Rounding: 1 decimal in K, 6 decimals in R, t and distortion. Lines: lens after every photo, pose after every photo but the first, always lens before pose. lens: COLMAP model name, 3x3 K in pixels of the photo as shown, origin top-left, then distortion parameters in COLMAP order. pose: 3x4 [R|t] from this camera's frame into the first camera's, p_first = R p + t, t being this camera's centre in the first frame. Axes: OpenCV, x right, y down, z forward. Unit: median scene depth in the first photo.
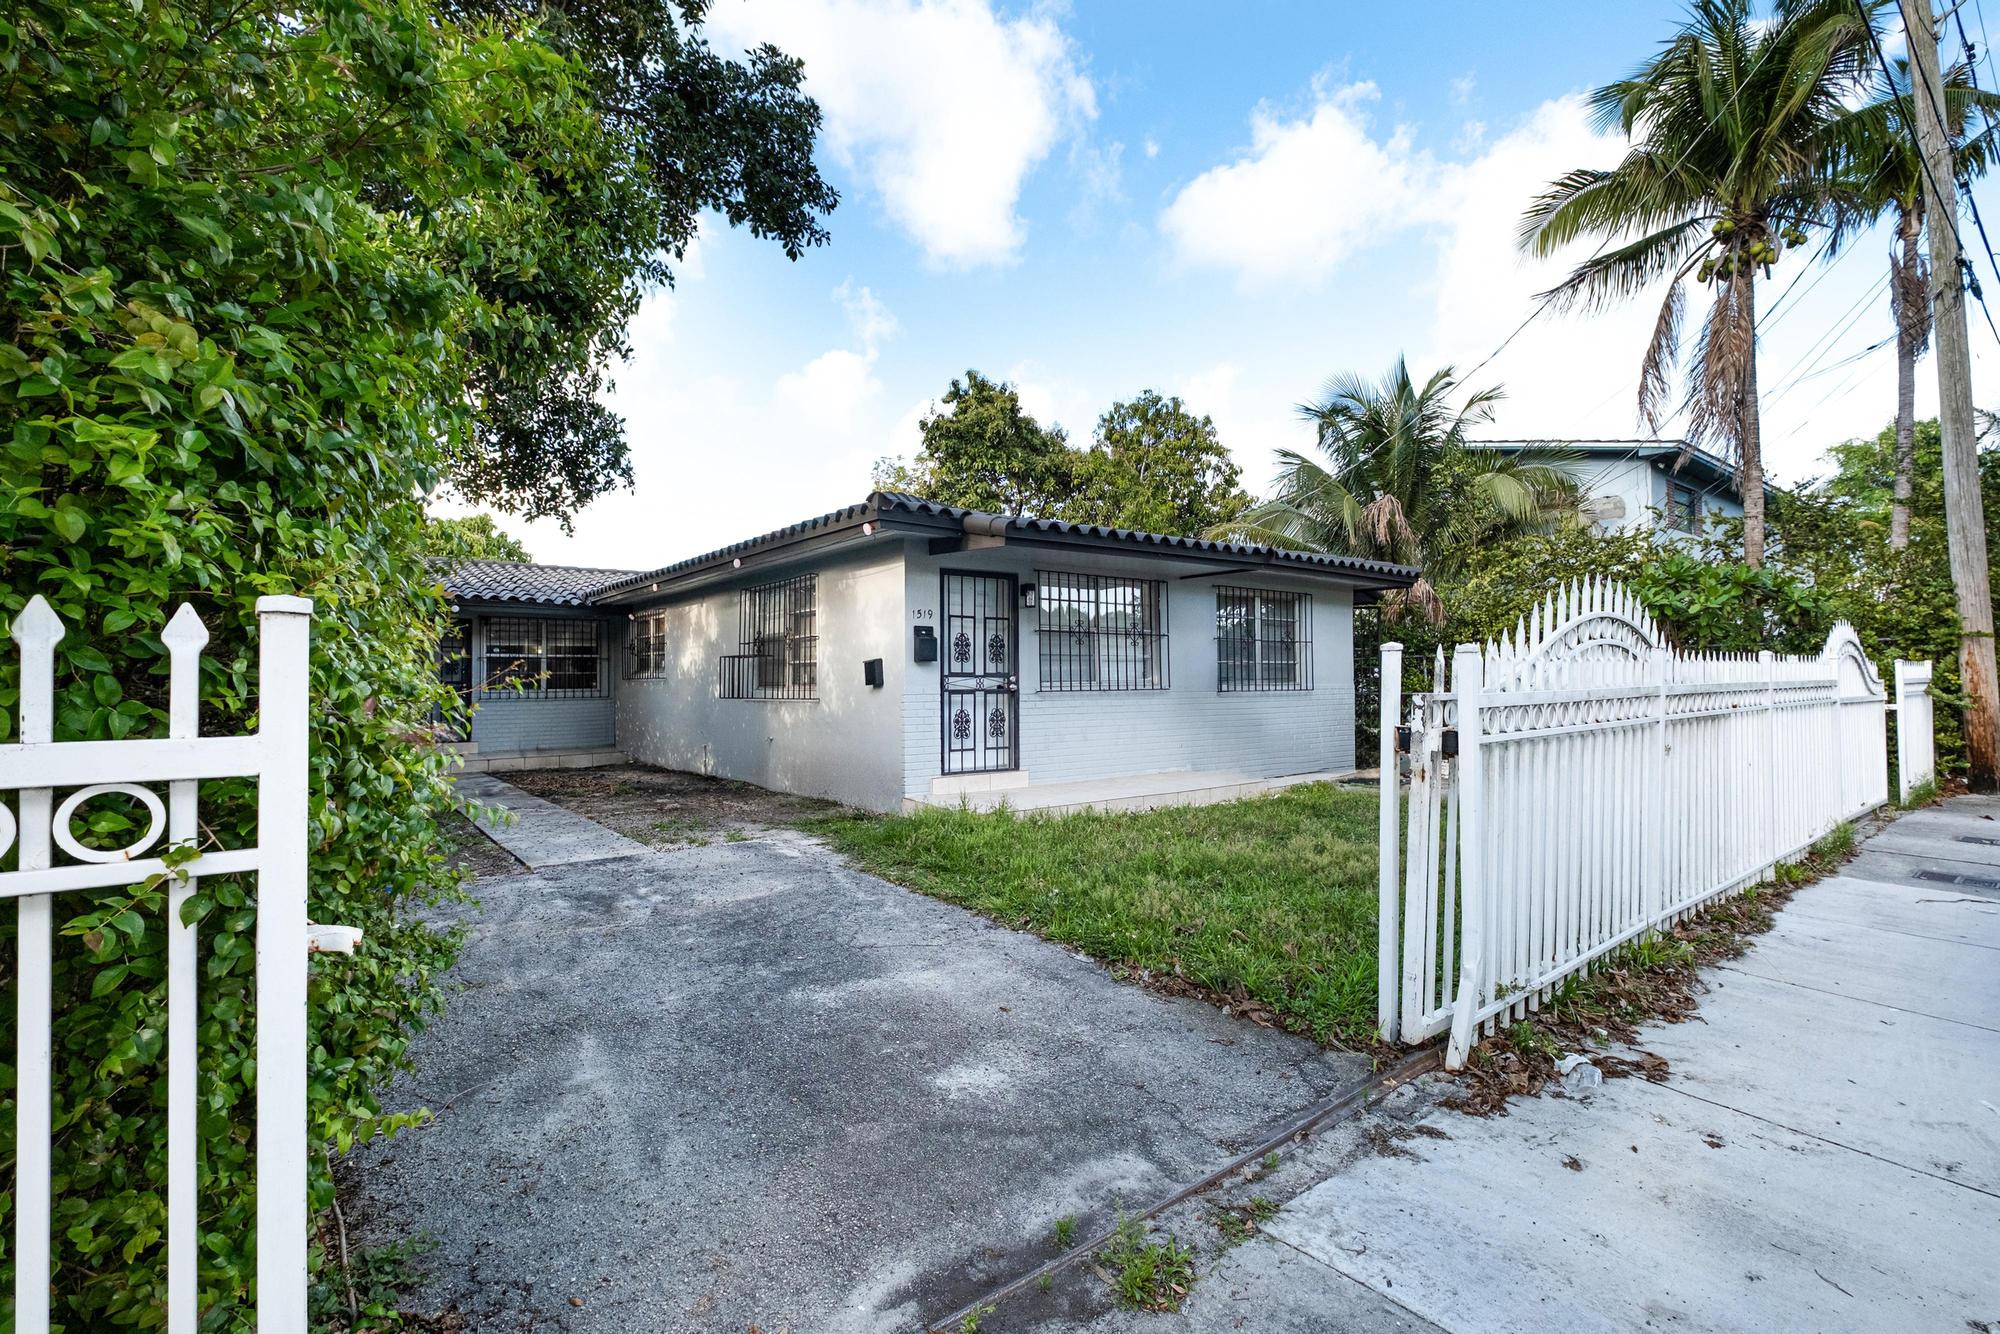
lens RADIAL K [[869.2, 0, 994.5], [0, 869.2, 673.5], [0, 0, 1]] dist [-0.000470, -0.000048]
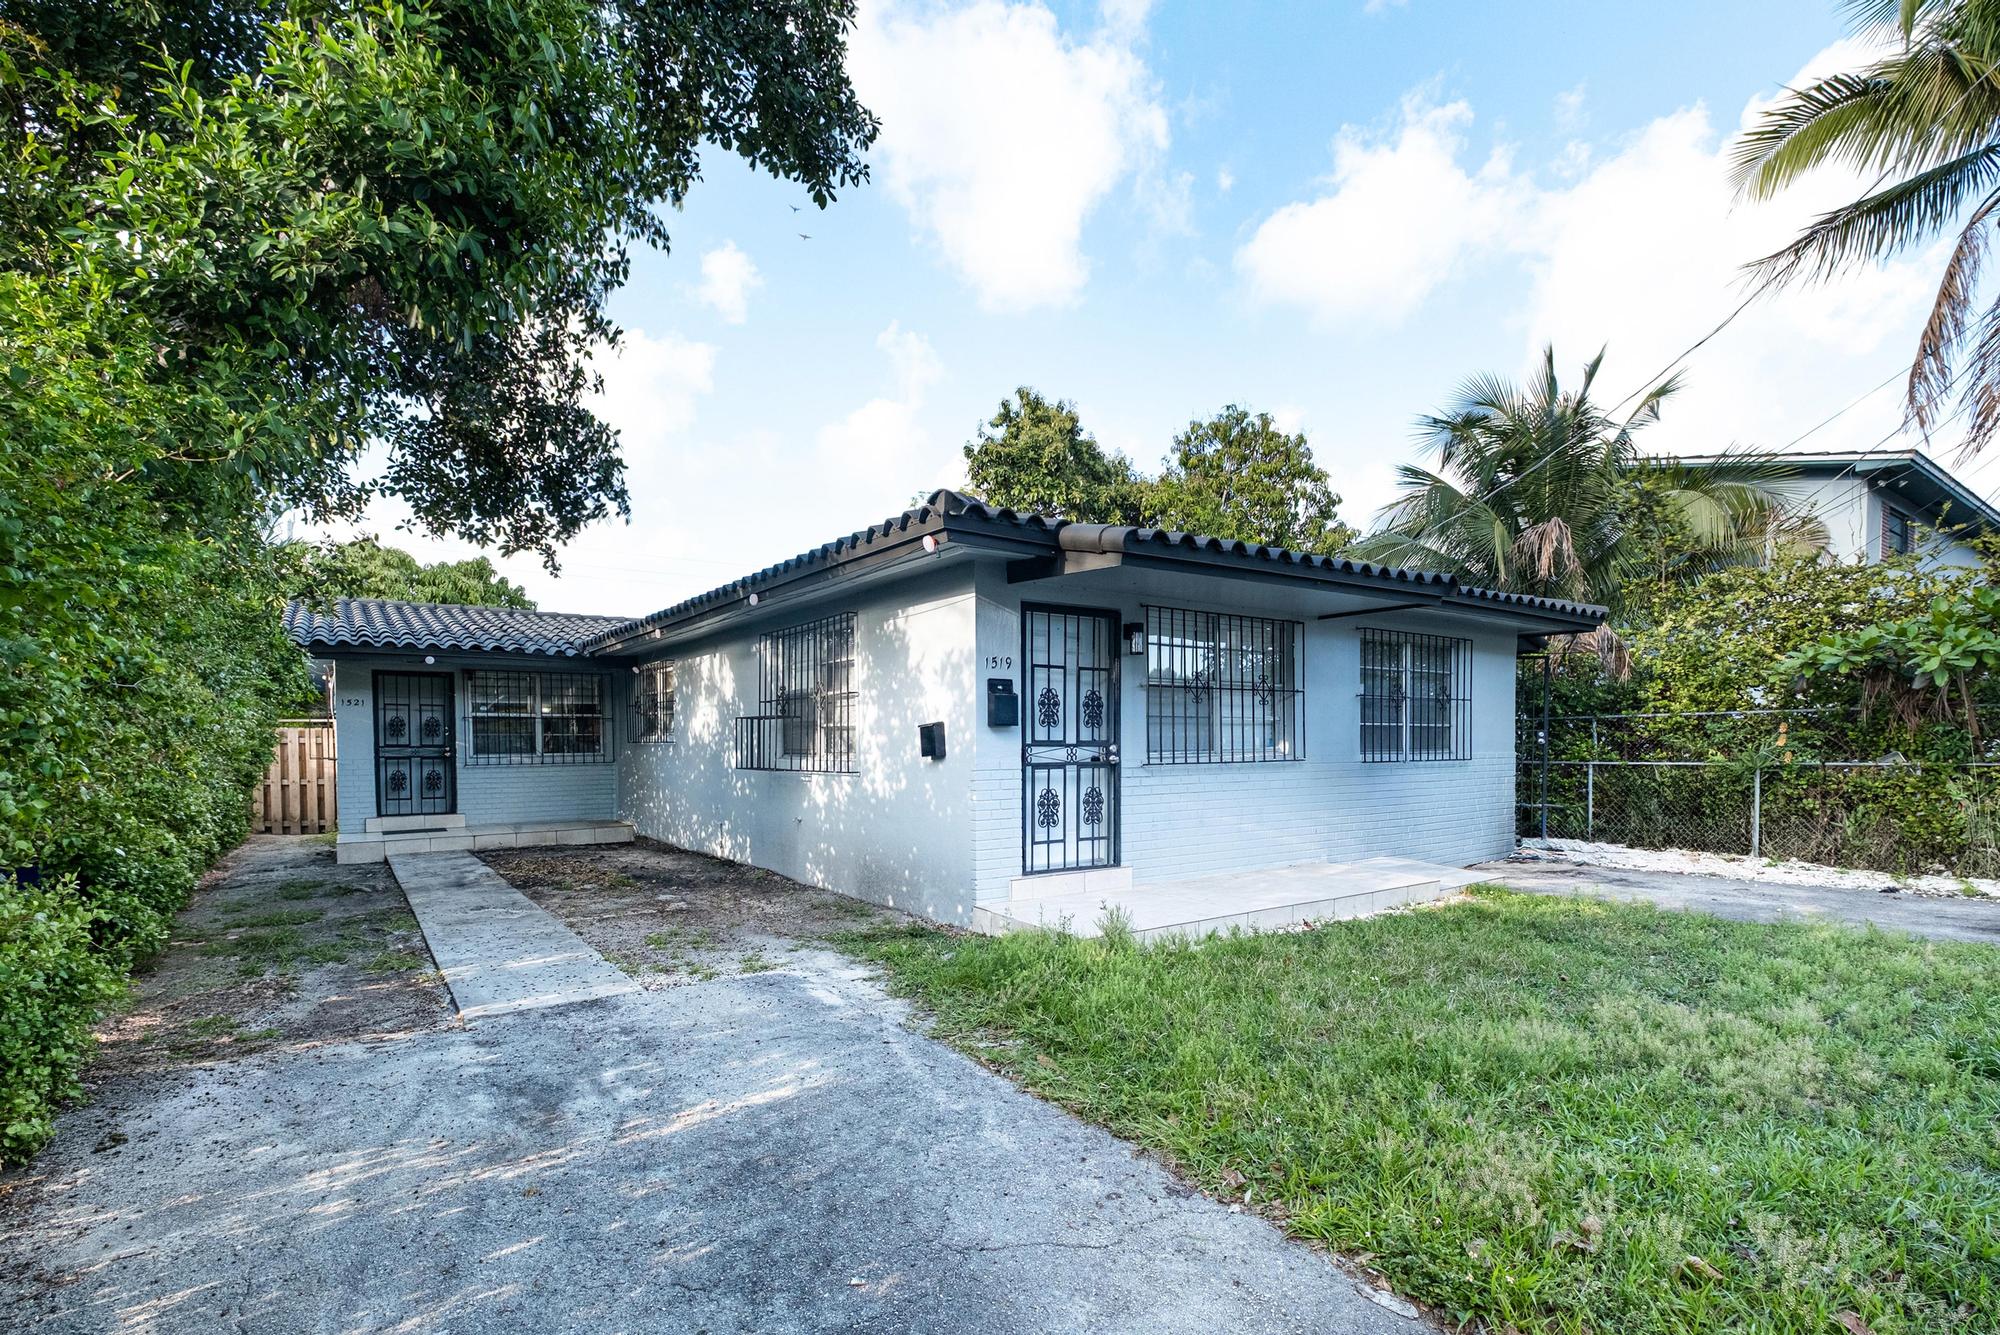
lens RADIAL K [[913.1, 0, 1027.6], [0, 913.1, 767.1], [0, 0, 1]] dist [-0.004106, -0.000059]
pose [[0.999982, -0.000491, -0.005940, -0.040440], [0.000721, 0.999247, 0.038792, -0.006903], [0.005917, -0.038795, 0.999230, 0.158759]]
